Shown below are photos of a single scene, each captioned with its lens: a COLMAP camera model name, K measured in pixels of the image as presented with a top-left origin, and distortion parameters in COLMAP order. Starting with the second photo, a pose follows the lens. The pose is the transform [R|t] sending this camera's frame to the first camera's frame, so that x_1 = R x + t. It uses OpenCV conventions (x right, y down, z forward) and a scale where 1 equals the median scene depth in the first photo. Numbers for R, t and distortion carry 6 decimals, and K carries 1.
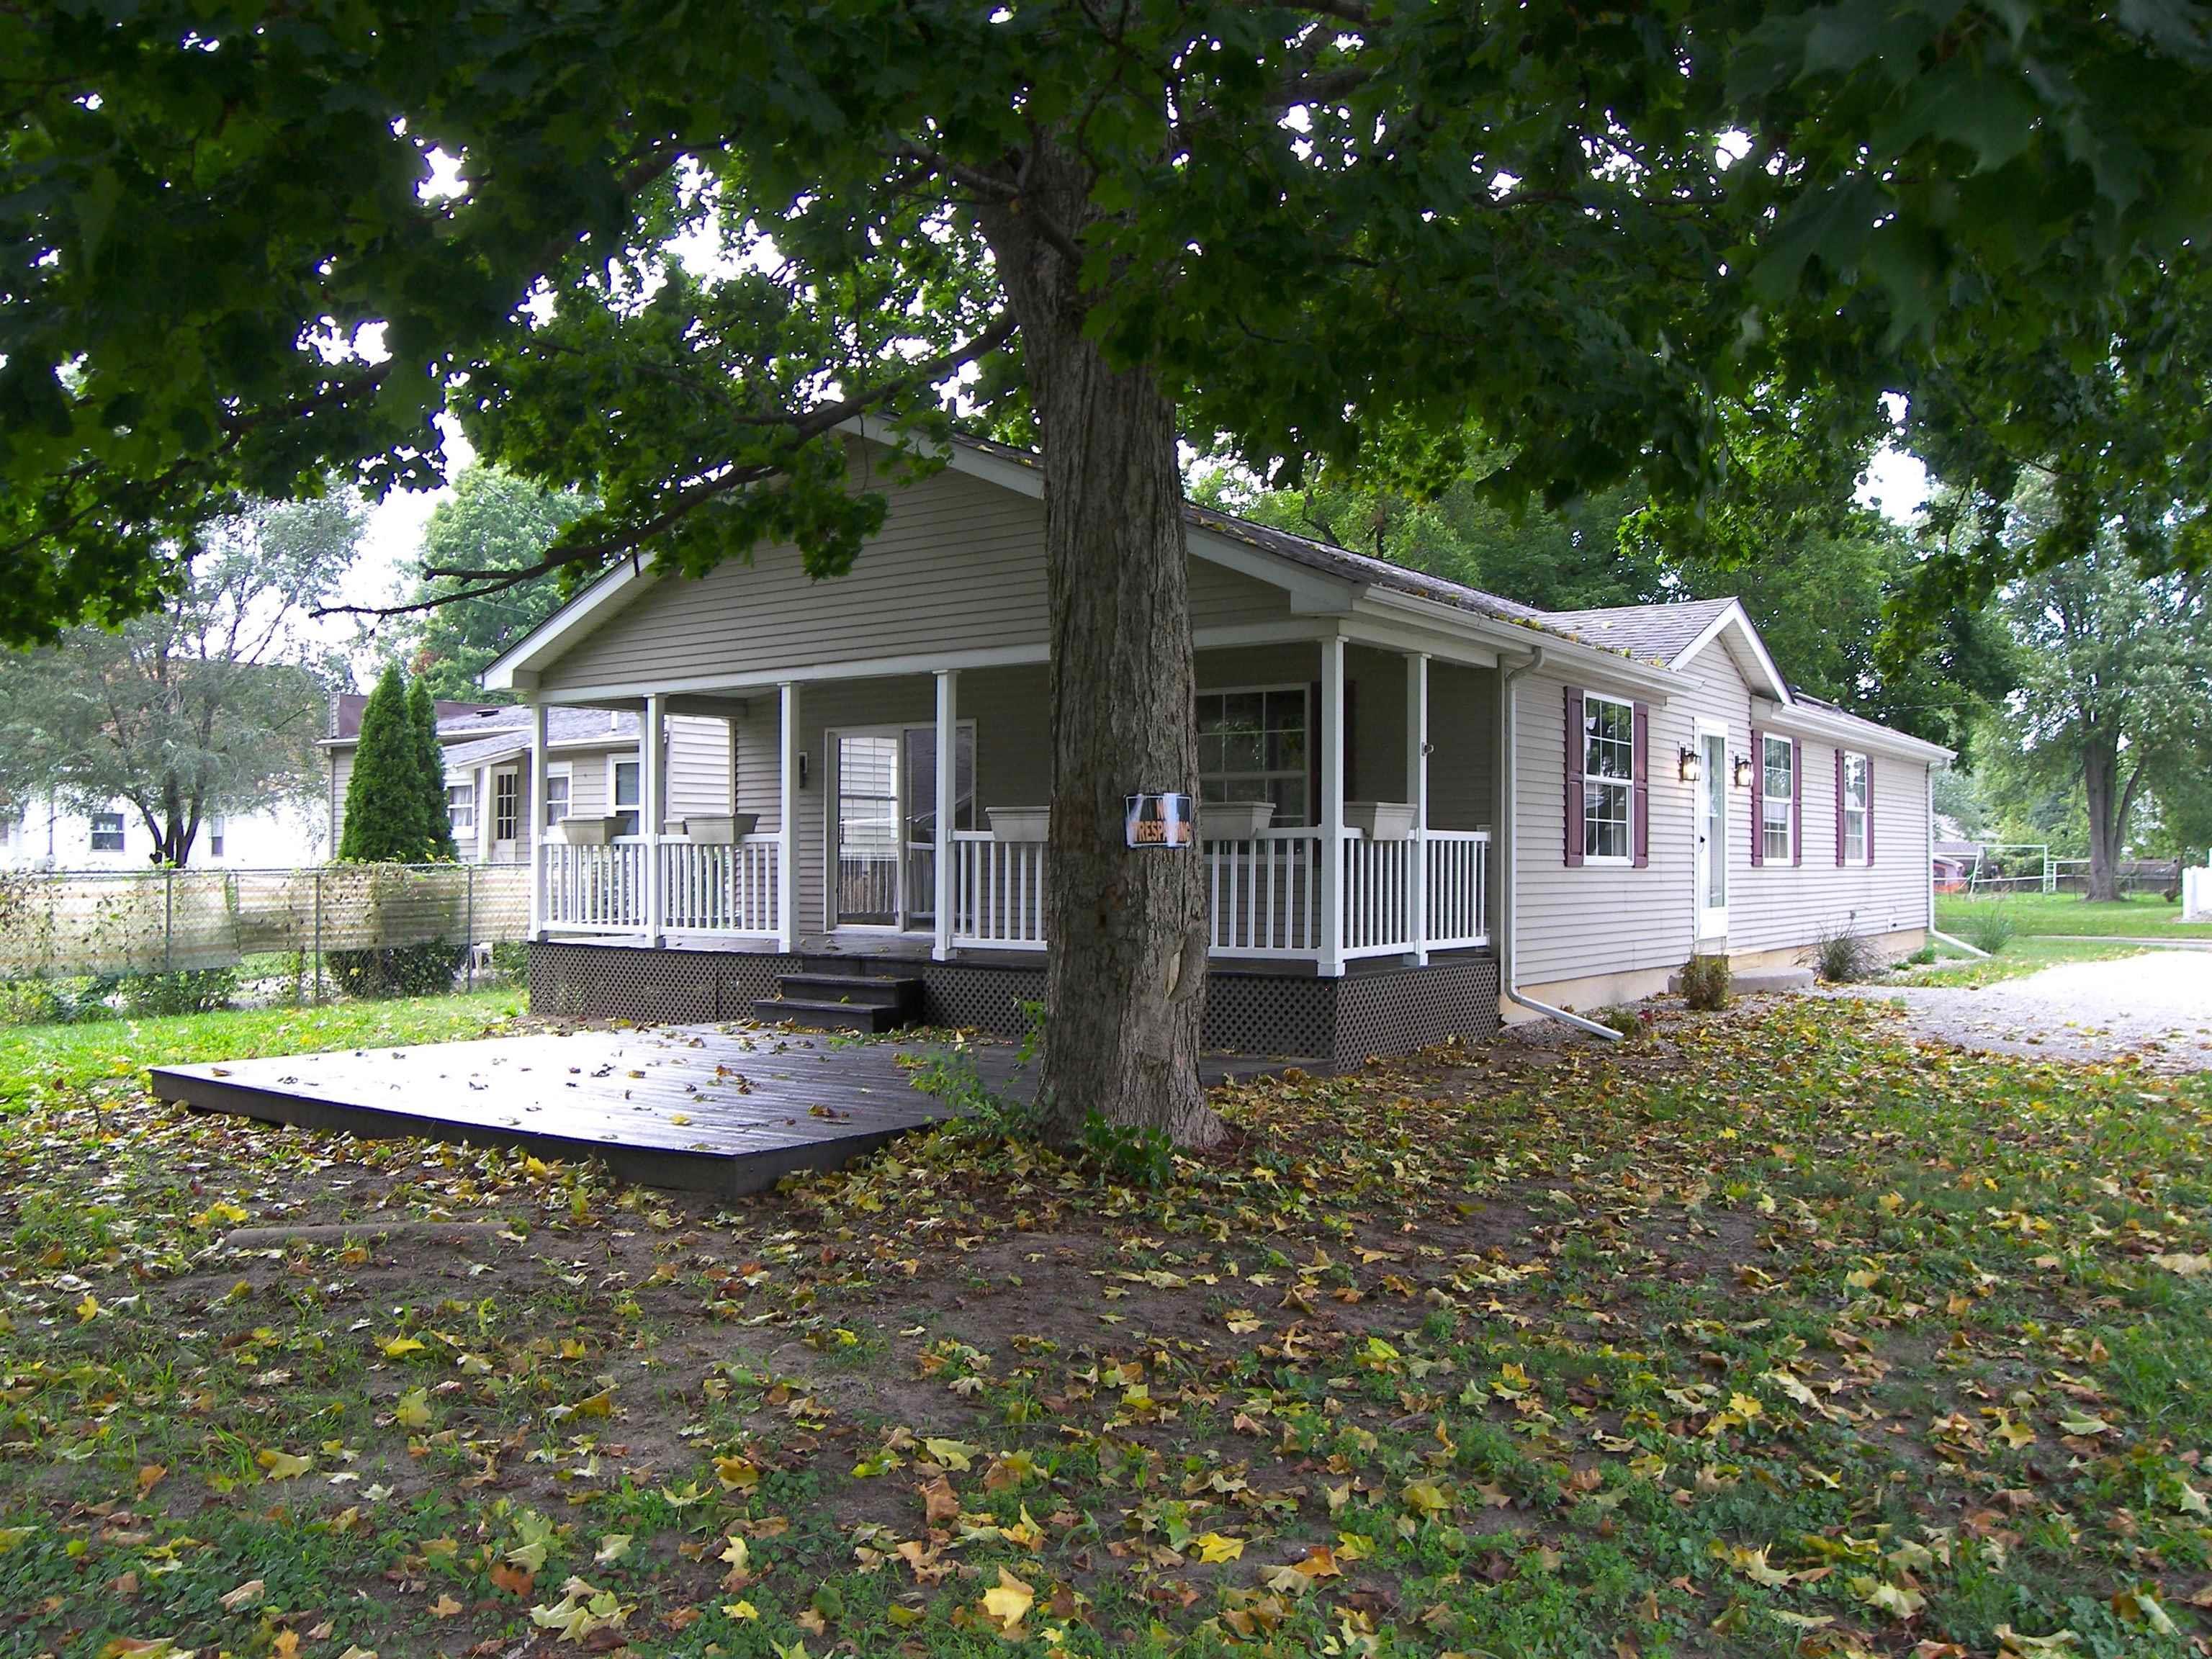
lens RADIAL K [[1581.2, 0, 1101.3], [0, 1581.2, 834.2], [0, 0, 1]] dist [-0.164566, 0.128335]
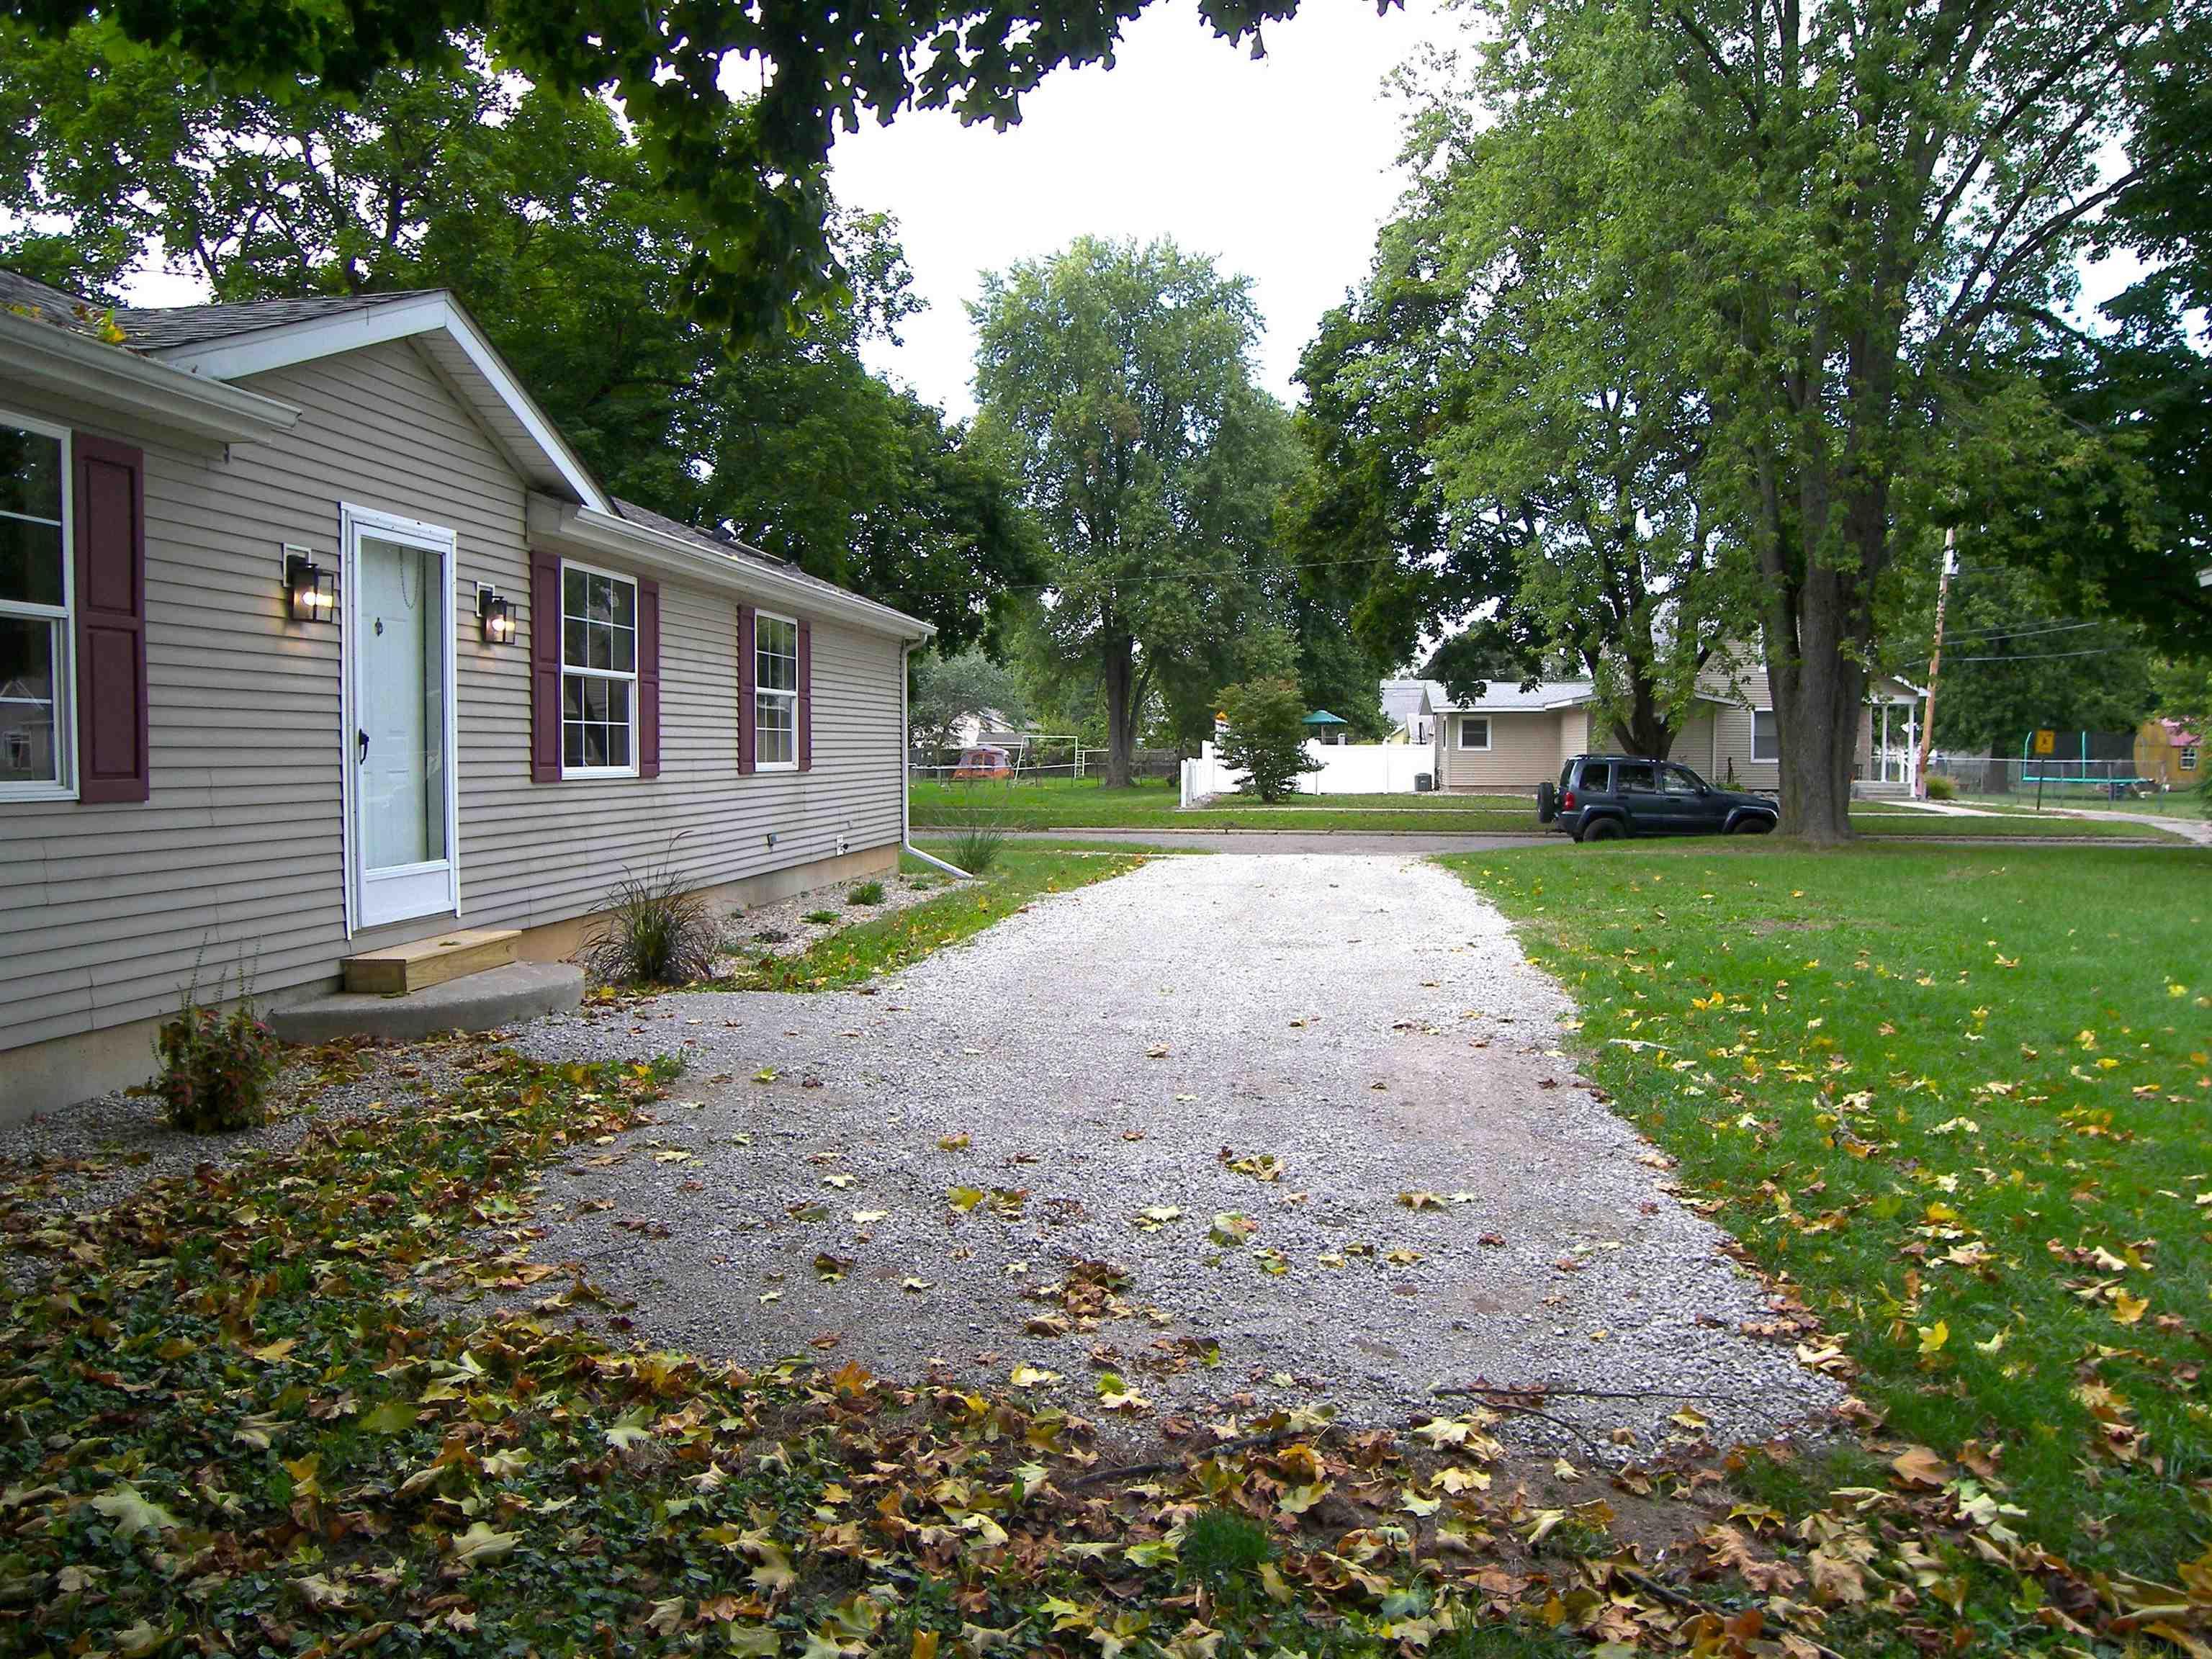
lens RADIAL K [[1581.2, 0, 1101.3], [0, 1581.2, 834.2], [0, 0, 1]] dist [-0.164566, 0.128335]
pose [[0.839777, -0.029188, 0.542147, 0.286912], [-0.009292, 0.997635, 0.068104, -0.002068], [-0.542852, -0.062230, 0.837519, 0.388002]]
